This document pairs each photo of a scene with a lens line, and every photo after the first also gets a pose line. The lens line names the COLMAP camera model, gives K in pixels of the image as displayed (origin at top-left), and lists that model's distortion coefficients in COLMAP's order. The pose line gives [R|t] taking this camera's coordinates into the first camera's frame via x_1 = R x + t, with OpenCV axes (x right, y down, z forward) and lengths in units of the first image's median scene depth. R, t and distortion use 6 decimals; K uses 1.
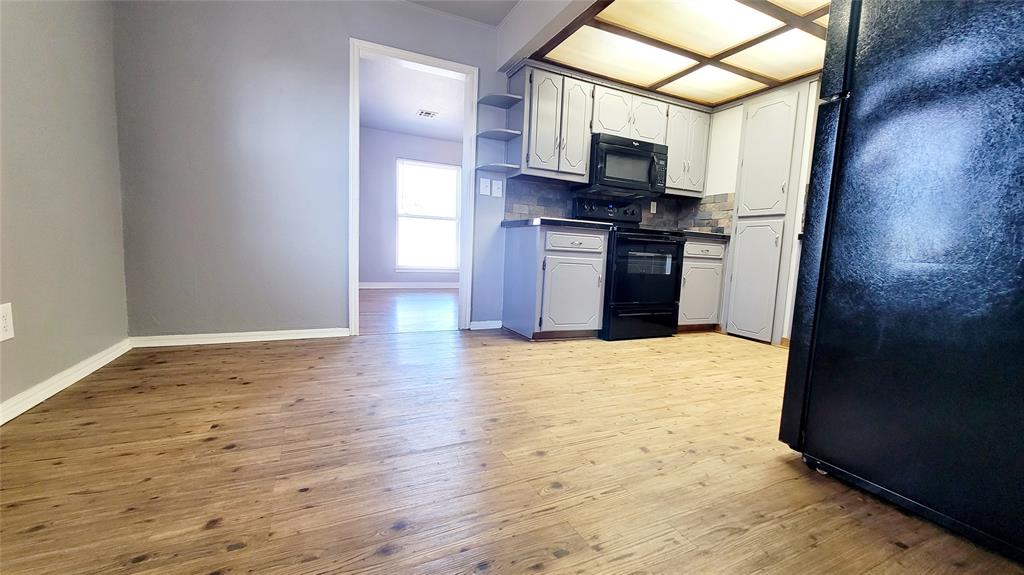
lens RADIAL K [[415.3, 0, 515.9], [0, 415.3, 292.5], [0, 0, 1]] dist [-0.001667, -0.000346]
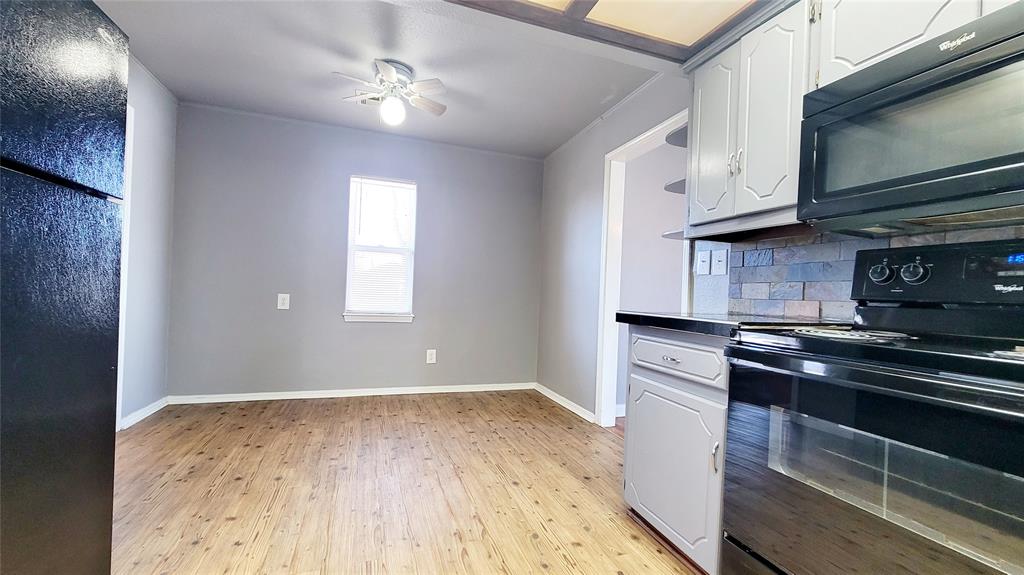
lens RADIAL K [[415.3, 0, 515.9], [0, 415.3, 292.5], [0, 0, 1]] dist [-0.001667, -0.000346]
pose [[-0.100276, -0.050797, -0.993662, 1.121651], [-0.145474, 0.988712, -0.035863, -0.257593], [0.984267, 0.140956, -0.106534, 1.438412]]
